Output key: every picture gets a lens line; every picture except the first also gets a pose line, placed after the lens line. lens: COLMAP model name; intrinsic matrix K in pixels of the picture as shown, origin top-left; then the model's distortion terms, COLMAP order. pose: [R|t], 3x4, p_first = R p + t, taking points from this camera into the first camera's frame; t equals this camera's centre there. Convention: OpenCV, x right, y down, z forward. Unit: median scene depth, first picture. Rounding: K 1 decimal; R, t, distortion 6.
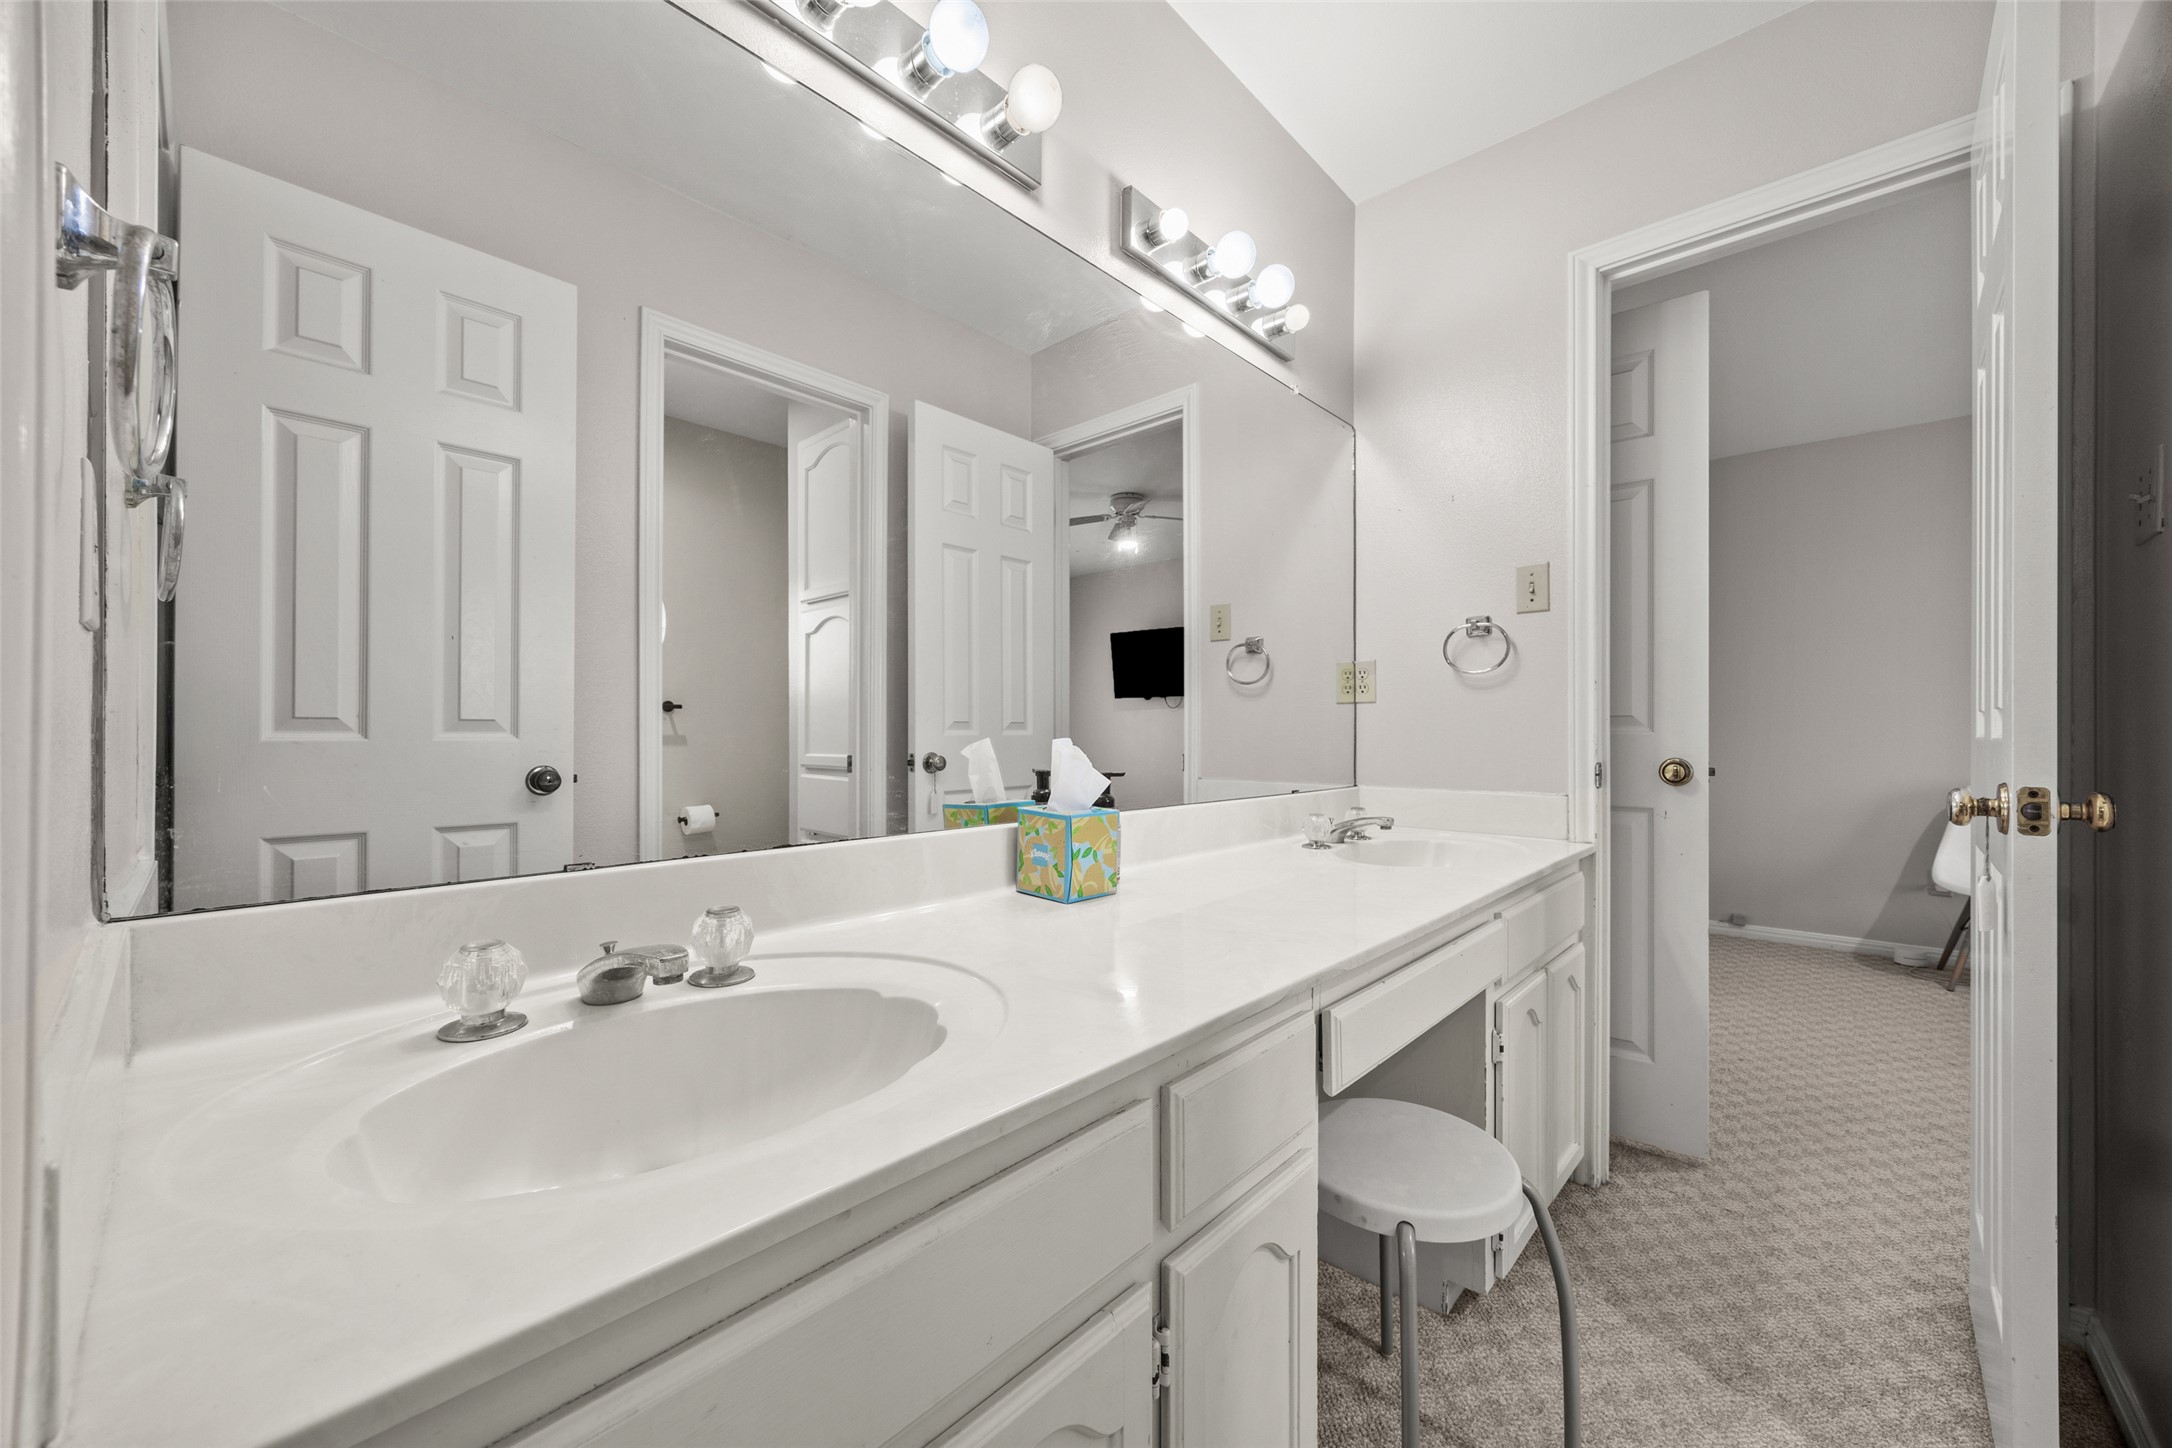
lens RADIAL K [[838.9, 0, 1082.8], [0, 838.9, 730.6], [0, 0, 1]] dist [-0.000434, -0.000025]
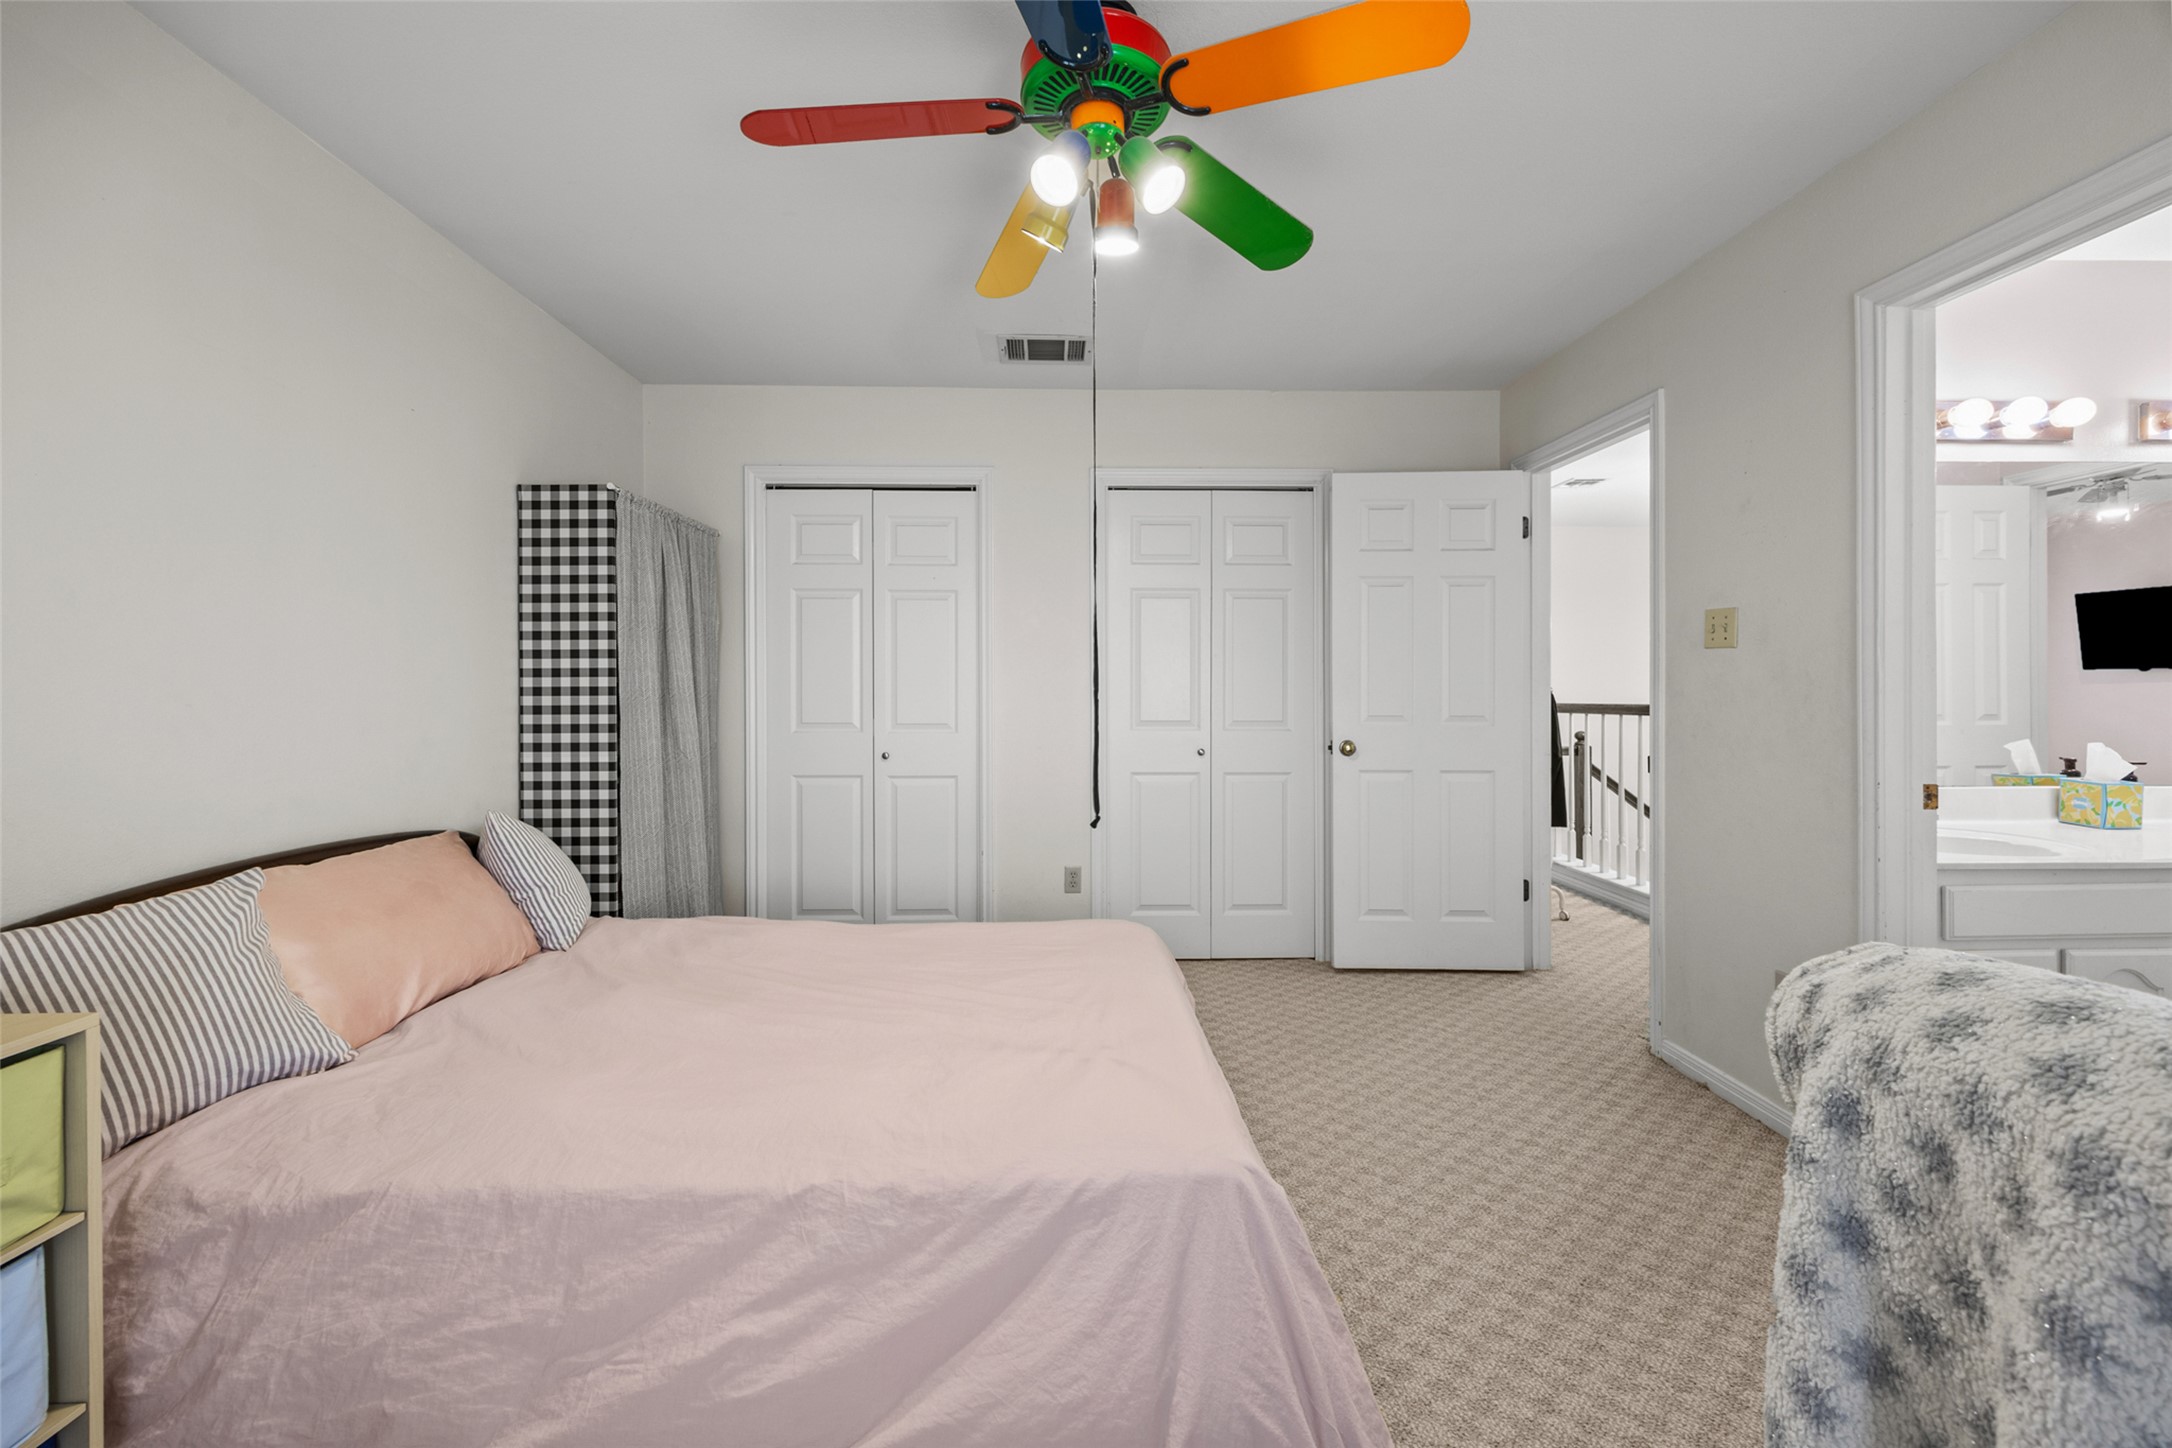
lens RADIAL K [[838.9, 0, 1108.2], [0, 838.9, 695.0], [0, 0, 1]] dist [-0.000434, -0.000025]
pose [[0.692665, -0.002144, -0.721256, -0.185495], [0.006355, 0.999975, 0.003130, -0.107754], [0.721231, -0.006751, 0.692661, -1.735247]]
